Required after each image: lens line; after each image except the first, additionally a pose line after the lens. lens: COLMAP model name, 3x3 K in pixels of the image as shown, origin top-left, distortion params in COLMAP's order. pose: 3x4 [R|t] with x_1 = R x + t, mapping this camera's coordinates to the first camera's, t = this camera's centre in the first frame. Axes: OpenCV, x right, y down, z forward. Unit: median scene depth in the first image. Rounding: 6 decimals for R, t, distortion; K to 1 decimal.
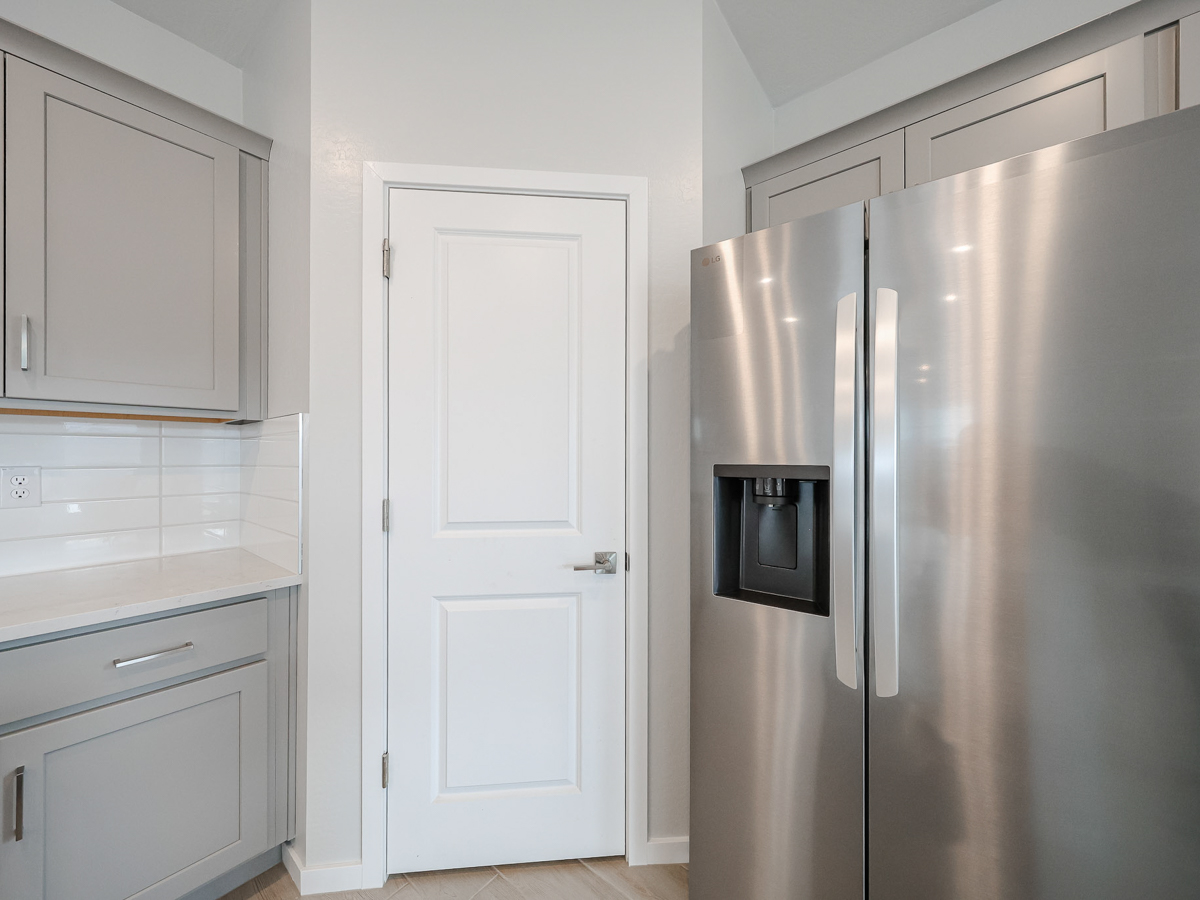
lens RADIAL K [[465.6, 0, 600.0], [0, 465.6, 450.0], [0, 0, 1]] dist [0.001141, -0.000023]
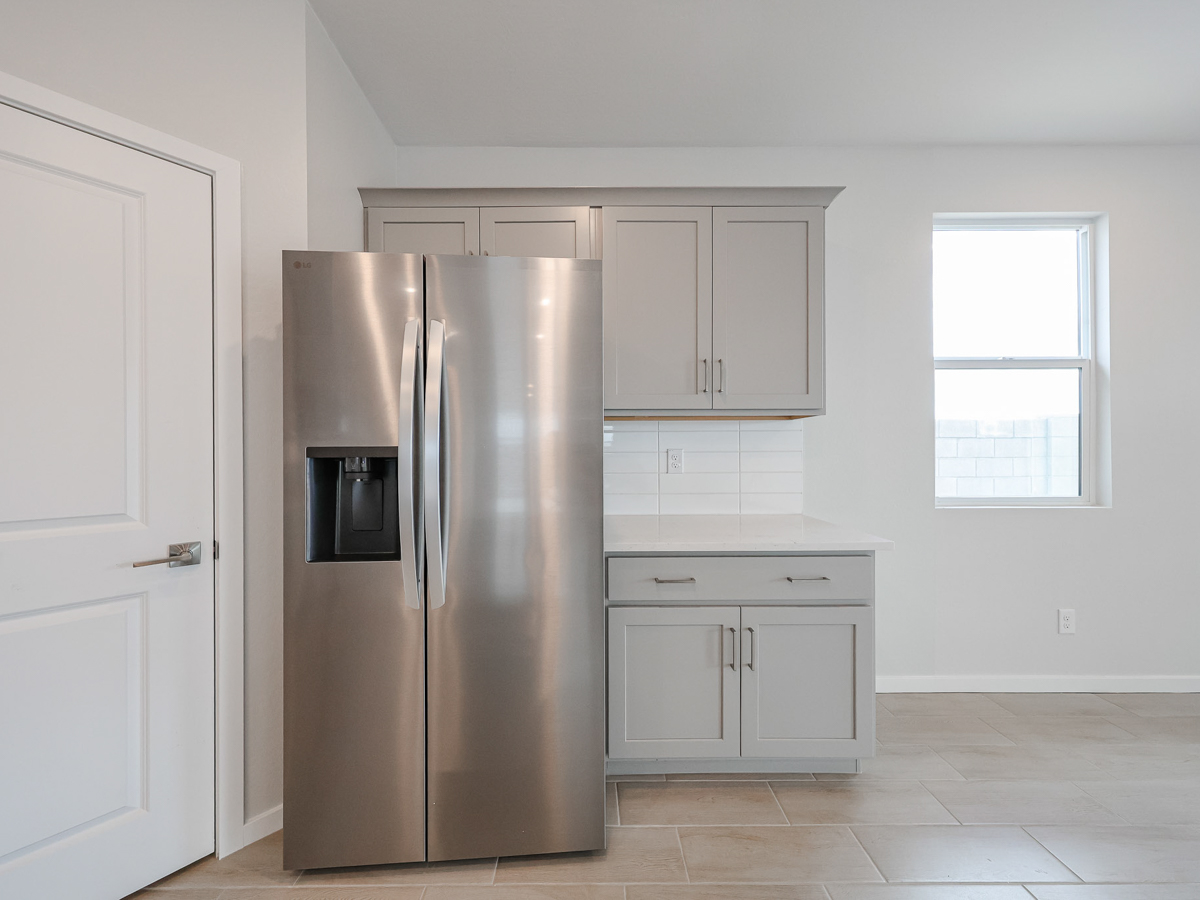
lens RADIAL K [[421.8, 0, 600.0], [0, 421.8, 450.0], [0, 0, 1]] dist [0.001032, -0.000024]
pose [[0.765246, -0.000774, 0.643738, 0.106748], [-0.004857, 0.999964, 0.006976, 0.022737], [-0.643720, -0.008465, 0.765214, -0.191758]]
